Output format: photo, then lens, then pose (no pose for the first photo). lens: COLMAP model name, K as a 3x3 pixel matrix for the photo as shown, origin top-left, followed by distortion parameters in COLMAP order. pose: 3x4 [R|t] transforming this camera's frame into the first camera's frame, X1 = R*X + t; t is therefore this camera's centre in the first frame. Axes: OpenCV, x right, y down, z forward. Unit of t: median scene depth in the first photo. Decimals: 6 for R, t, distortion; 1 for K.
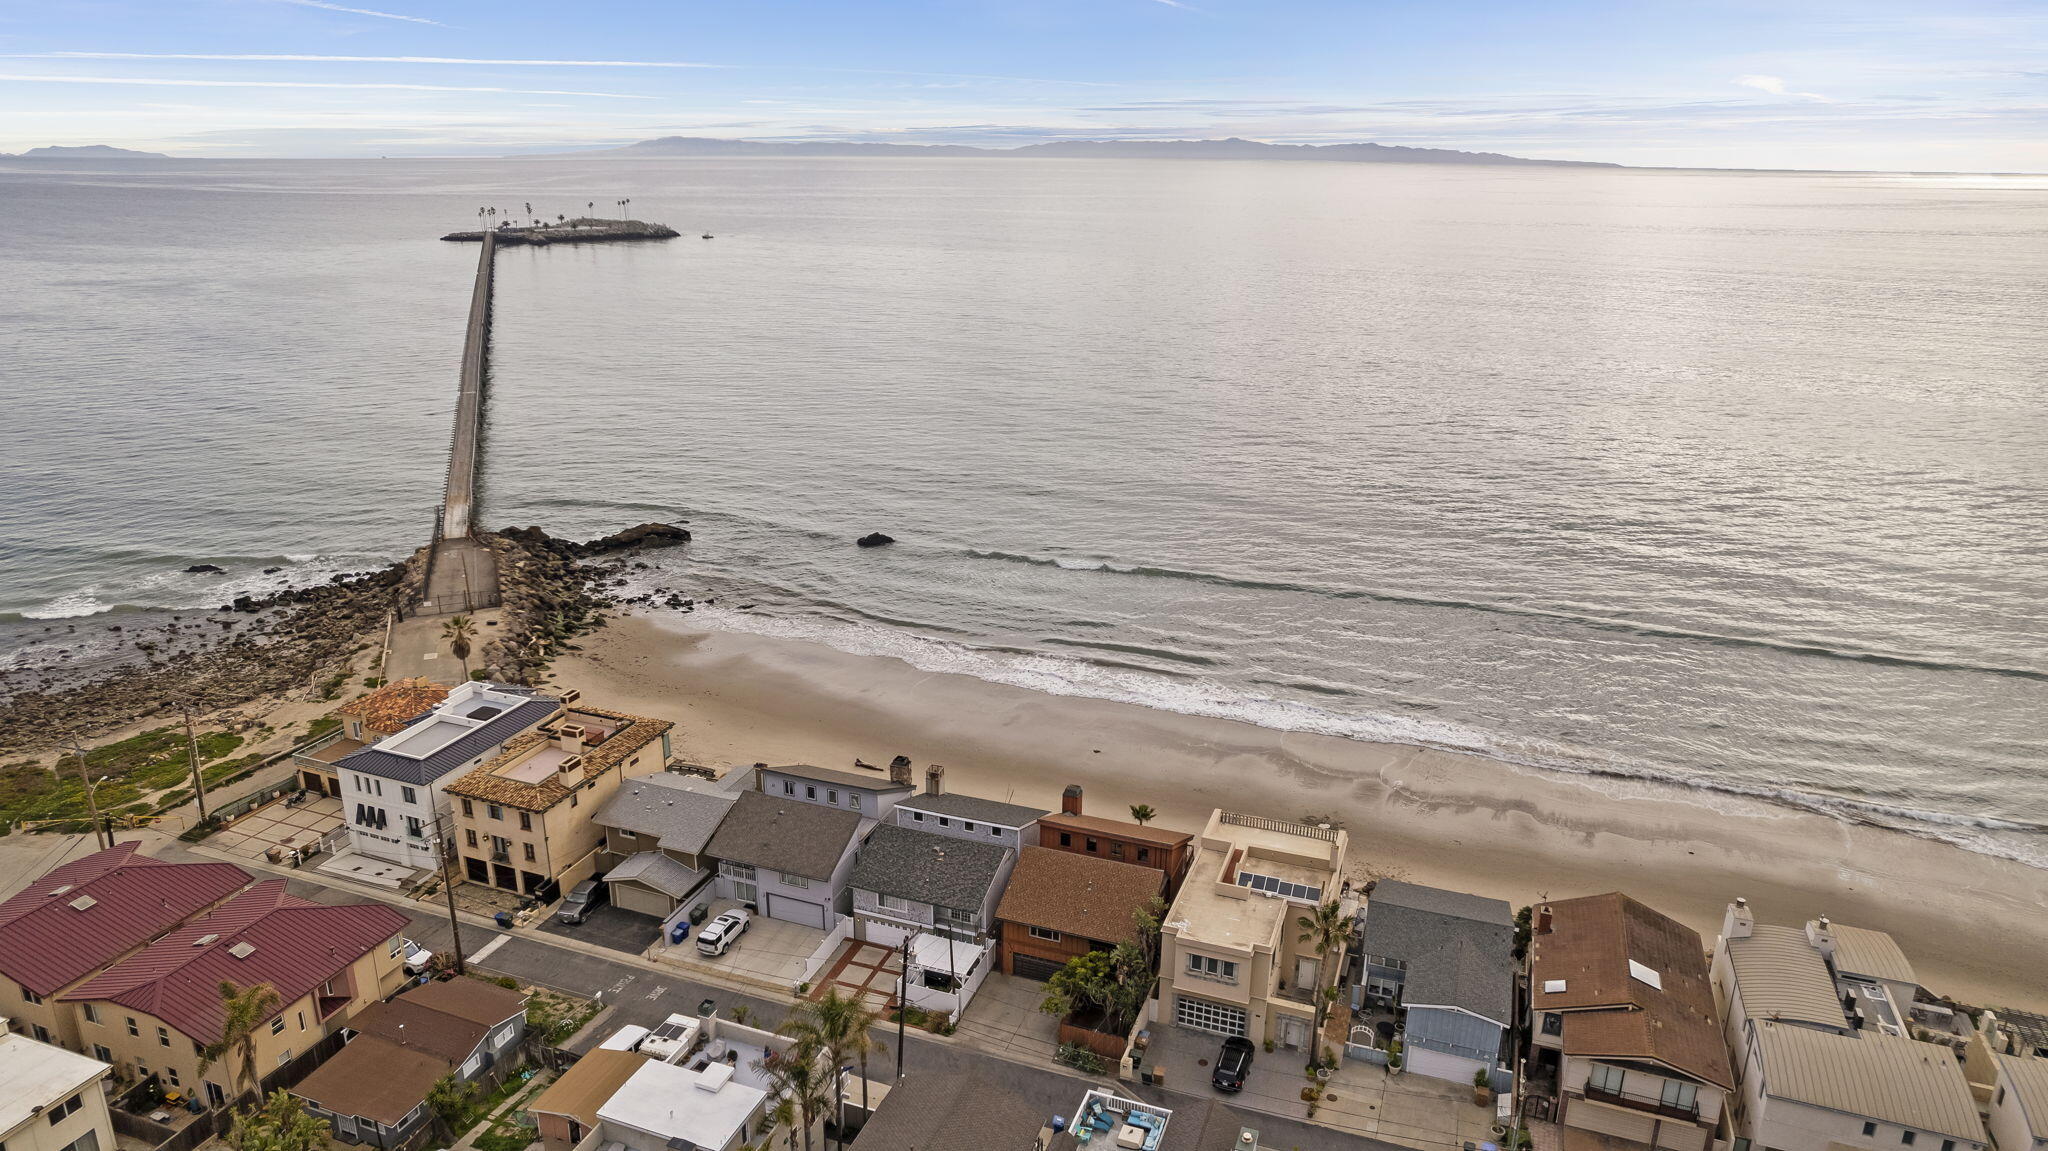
lens RADIAL K [[1305.8, 0, 1013.0], [0, 1305.8, 574.3], [0, 0, 1]] dist [-0.073383, 0.062493]
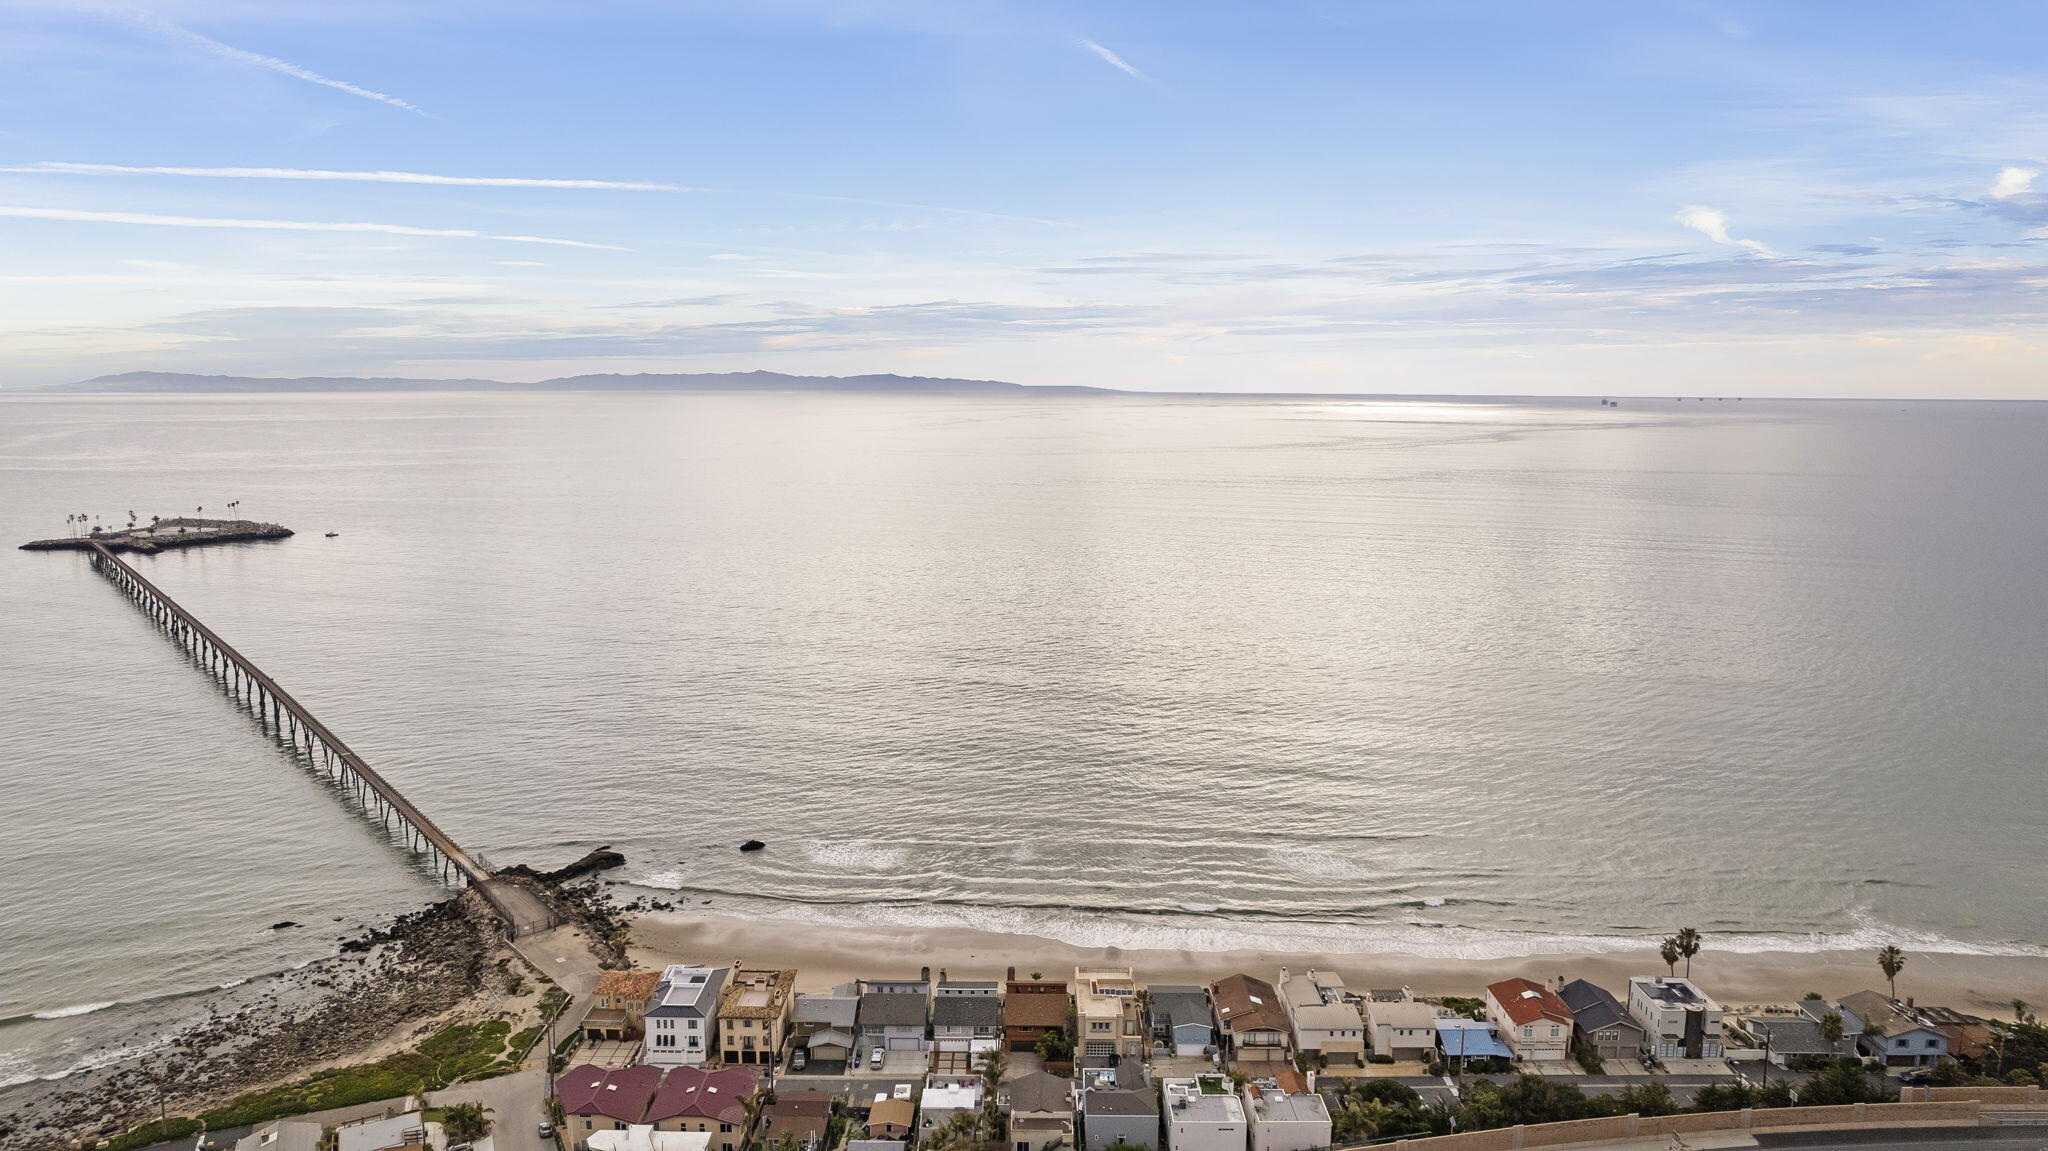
lens RADIAL K [[1305.8, 0, 1013.0], [0, 1305.8, 574.3], [0, 0, 1]] dist [-0.073383, 0.062493]
pose [[0.938680, -0.052932, 0.340703, -0.675883], [0.109144, 0.982947, -0.147996, -0.168977], [-0.327059, 0.176106, 0.928450, -1.181600]]
